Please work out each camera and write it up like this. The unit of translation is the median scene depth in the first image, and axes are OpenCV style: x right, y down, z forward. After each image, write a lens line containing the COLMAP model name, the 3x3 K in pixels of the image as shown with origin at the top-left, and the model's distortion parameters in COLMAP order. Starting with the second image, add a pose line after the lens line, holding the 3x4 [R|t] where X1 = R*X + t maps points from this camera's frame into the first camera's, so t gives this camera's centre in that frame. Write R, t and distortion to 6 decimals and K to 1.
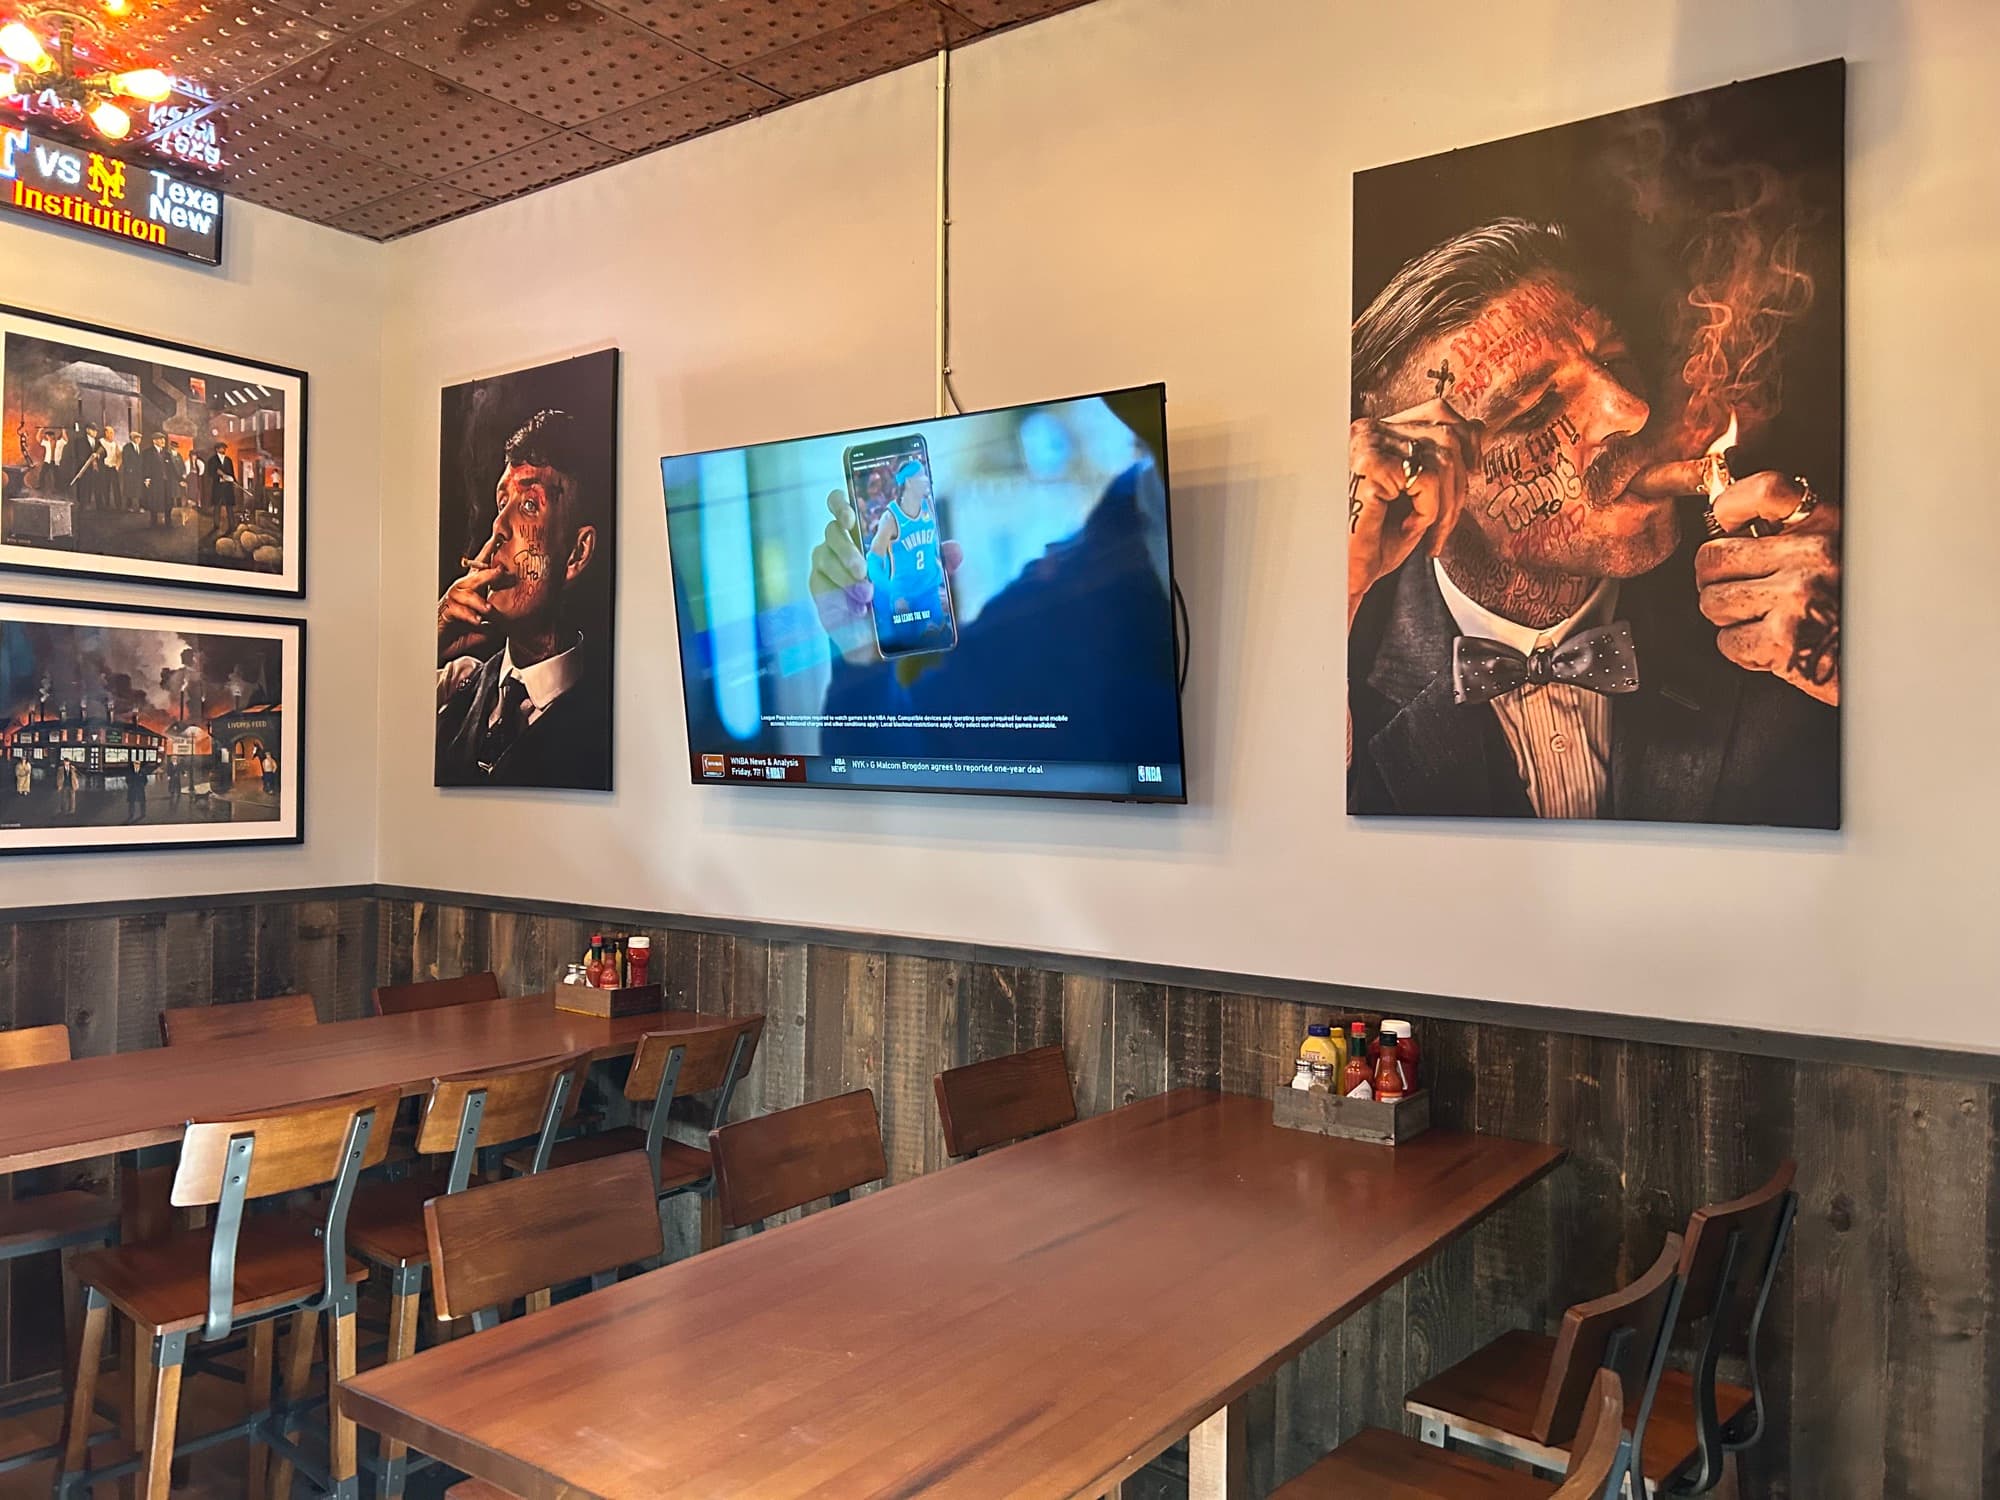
lens RADIAL K [[1523.7, 0, 1000.0], [0, 1523.7, 727.7], [0, 0, 1]] dist [0.026441, -0.004844]
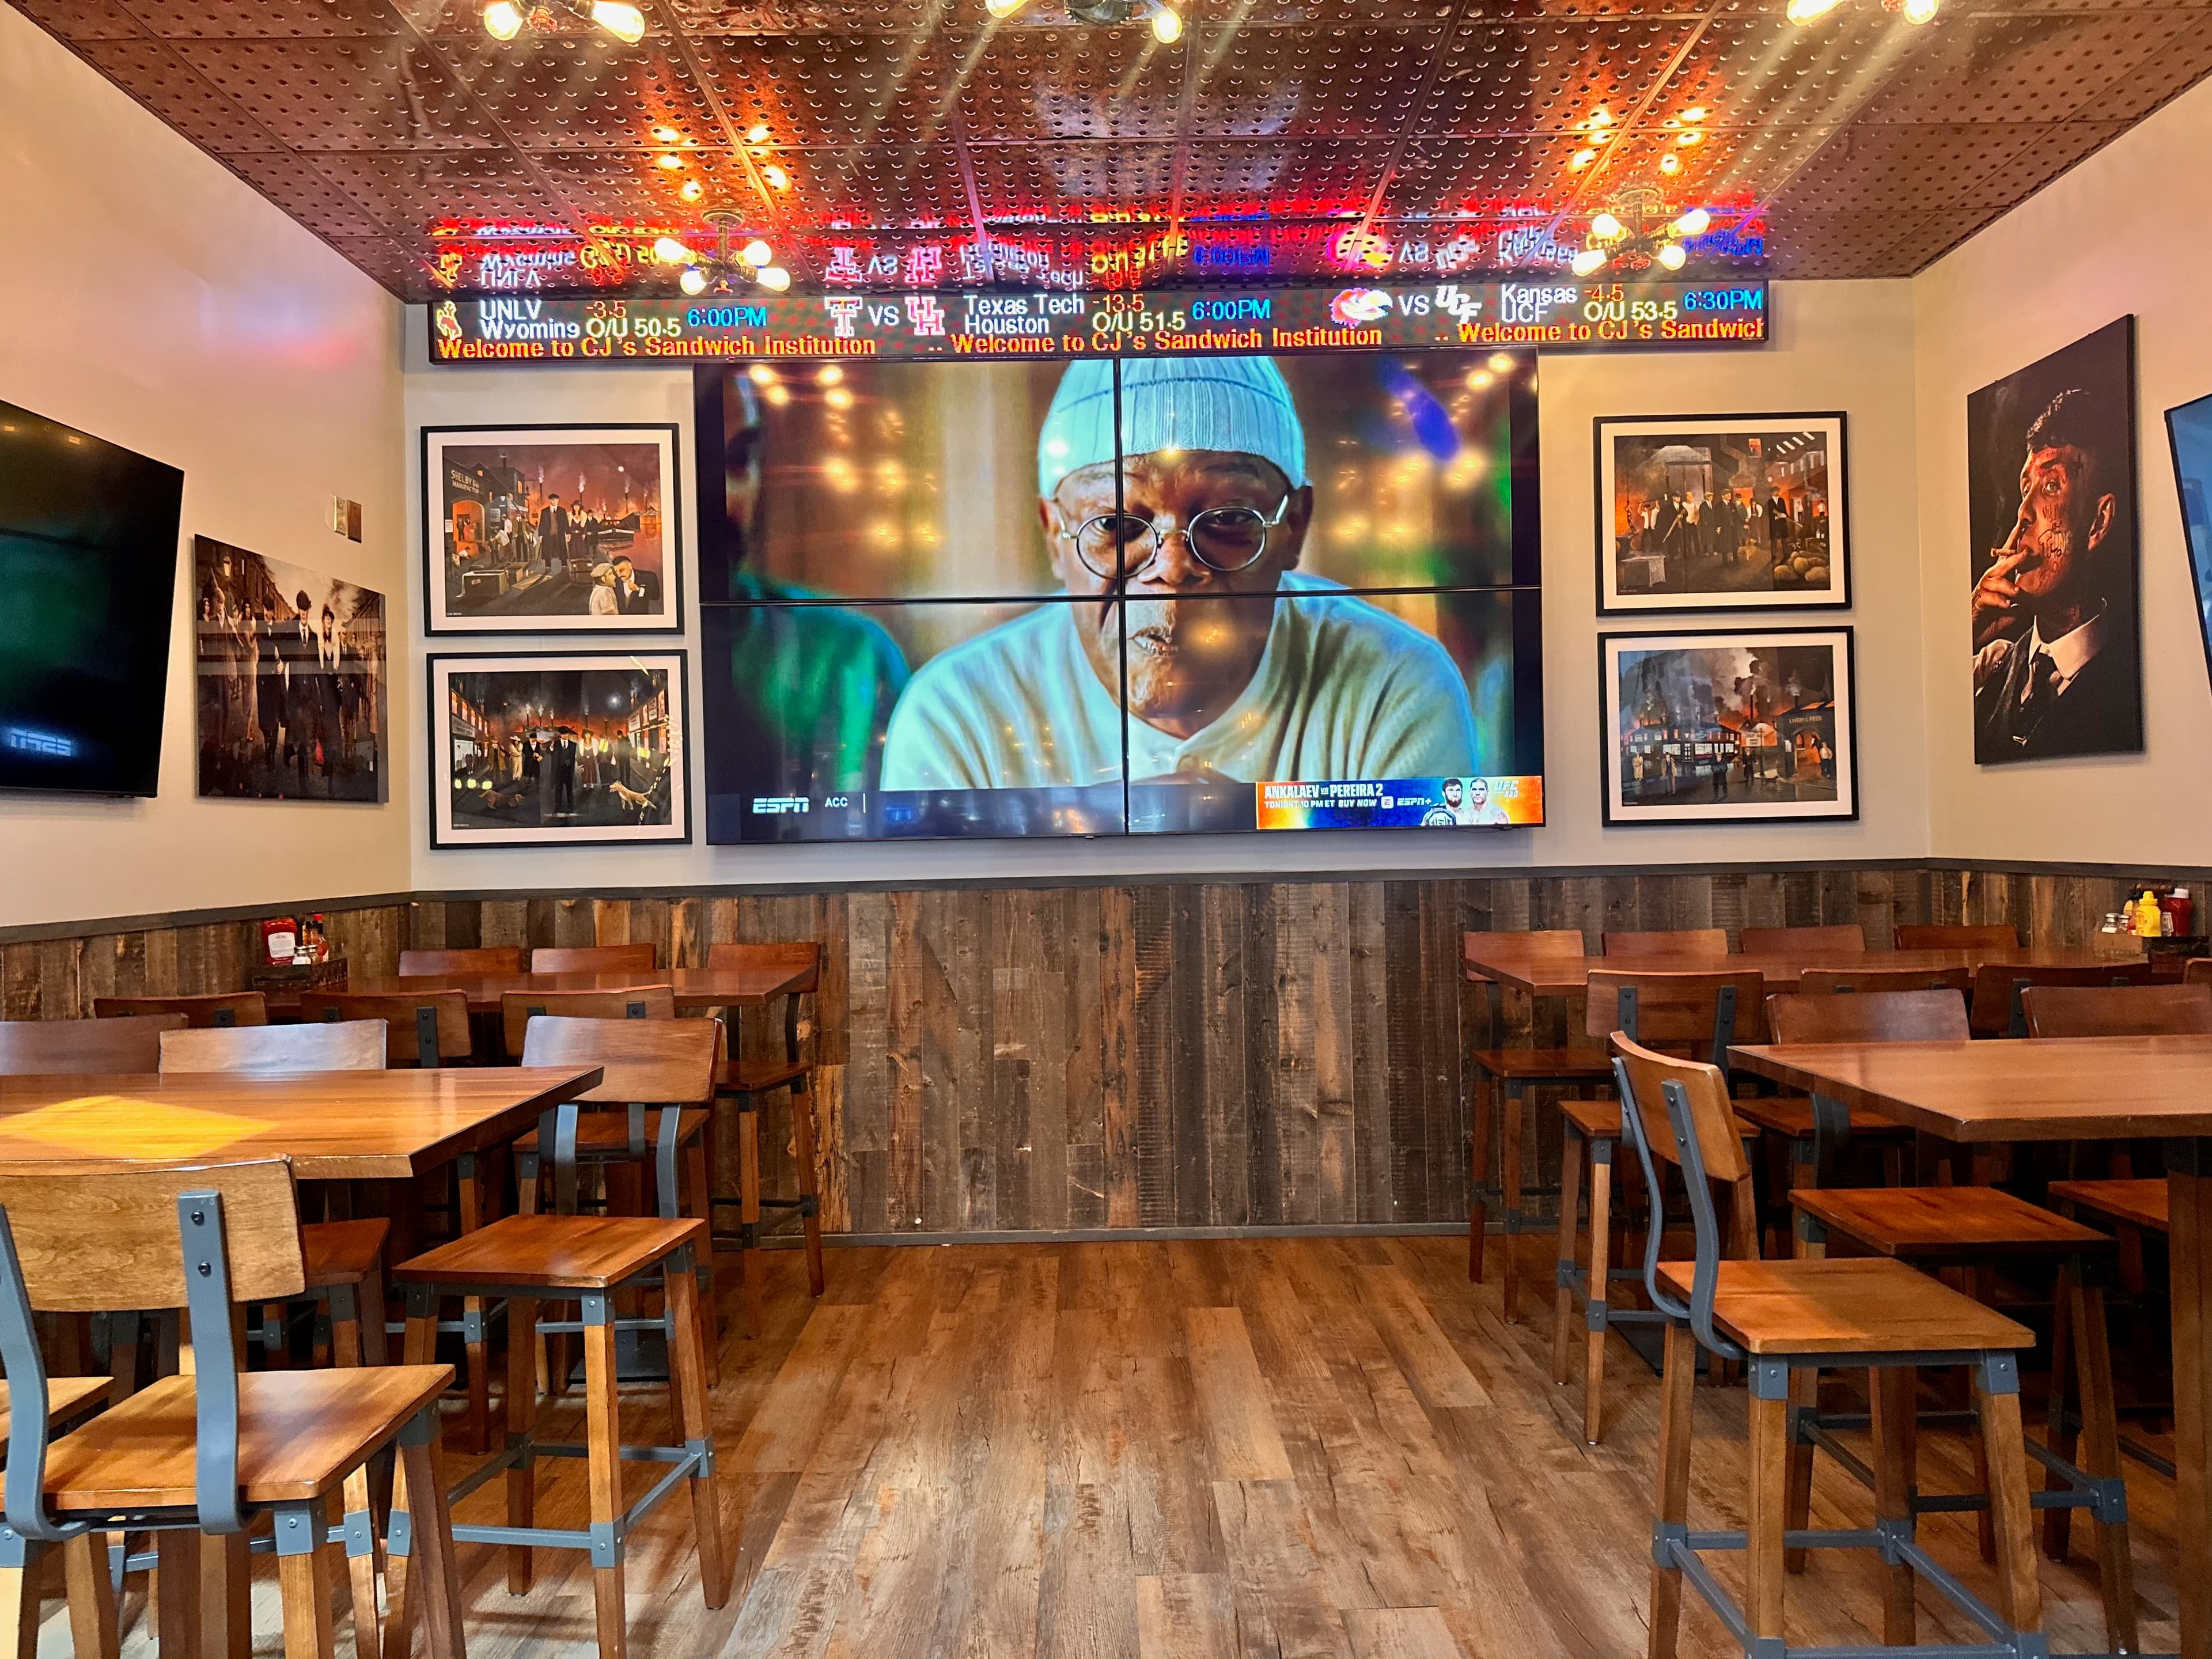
lens RADIAL K [[1545.3, 0, 1117.6], [0, 1545.3, 839.1], [0, 0, 1]] dist [0.079304, -0.101283]
pose [[0.605482, -0.020770, -0.795588, 0.154057], [0.045445, 0.998931, 0.008508, 0.057445], [0.794560, -0.041307, 0.605778, -0.169267]]
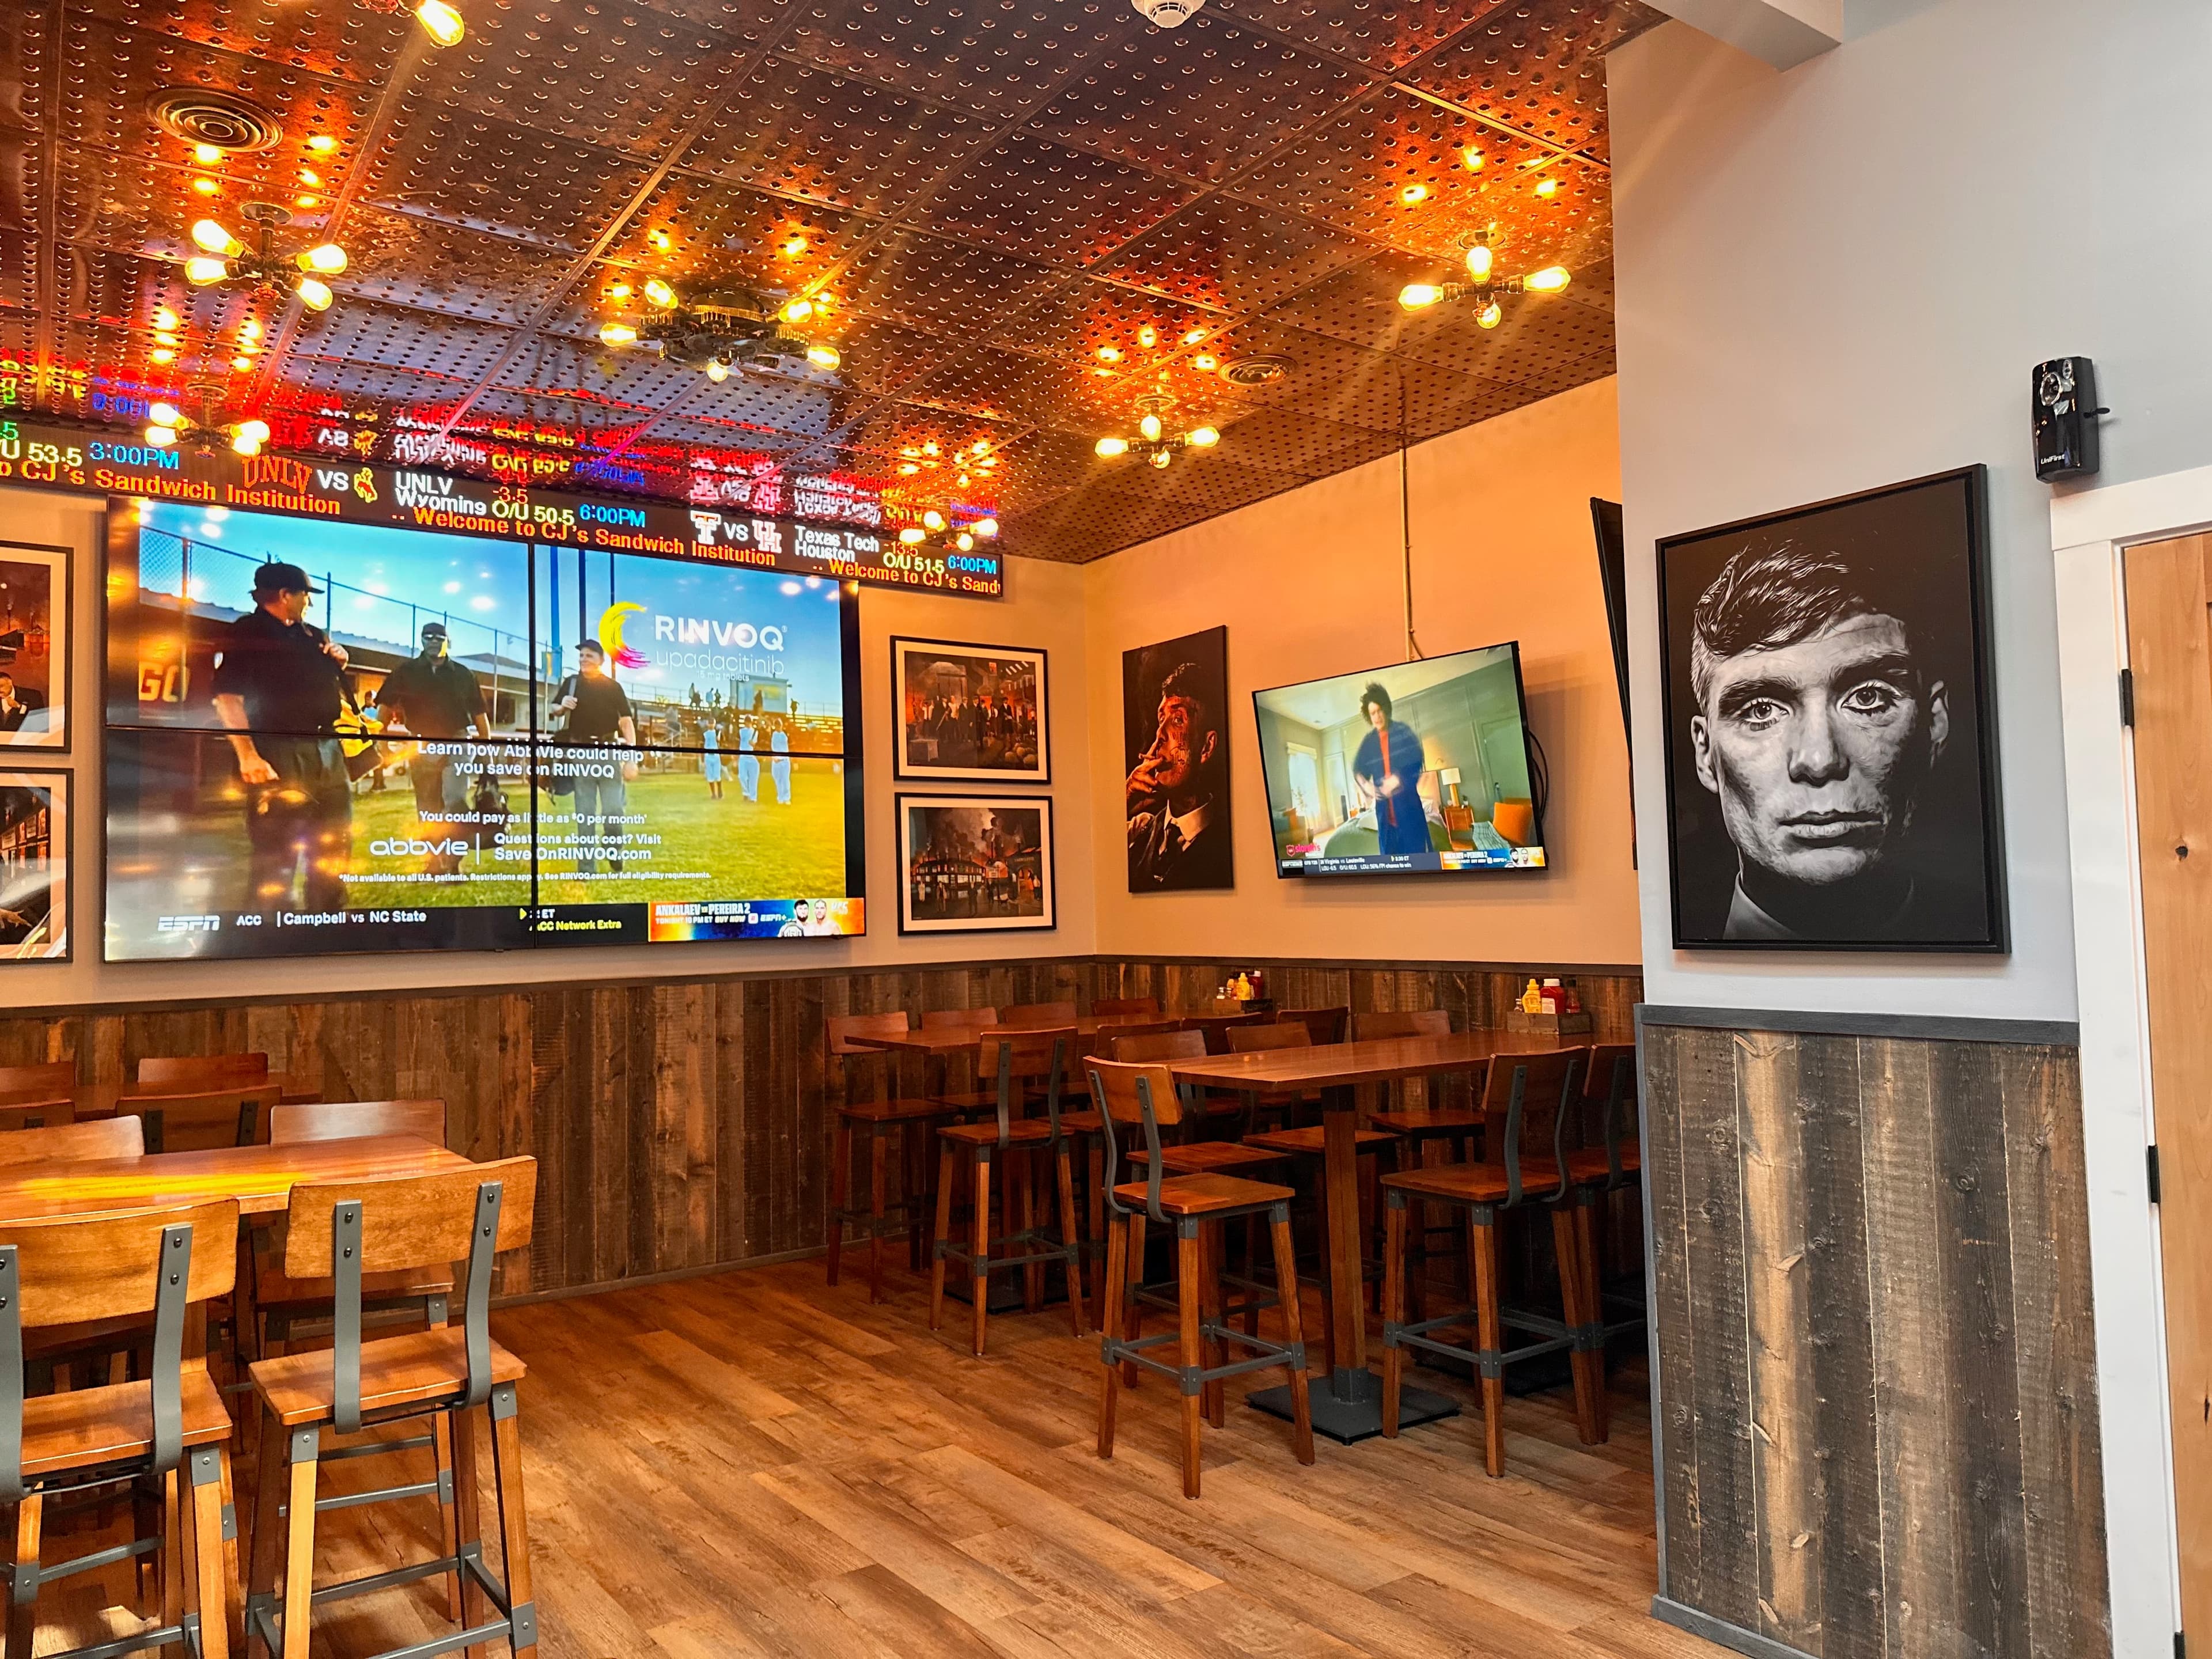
lens RADIAL K [[1547.5, 0, 1106.4], [0, 1547.5, 834.0], [0, 0, 1]] dist [0.169115, -0.266979]
pose [[0.947704, -0.052315, -0.314835, 0.143845], [0.043667, 0.998452, -0.034464, 0.033727], [0.316150, 0.018914, 0.948521, -0.622111]]
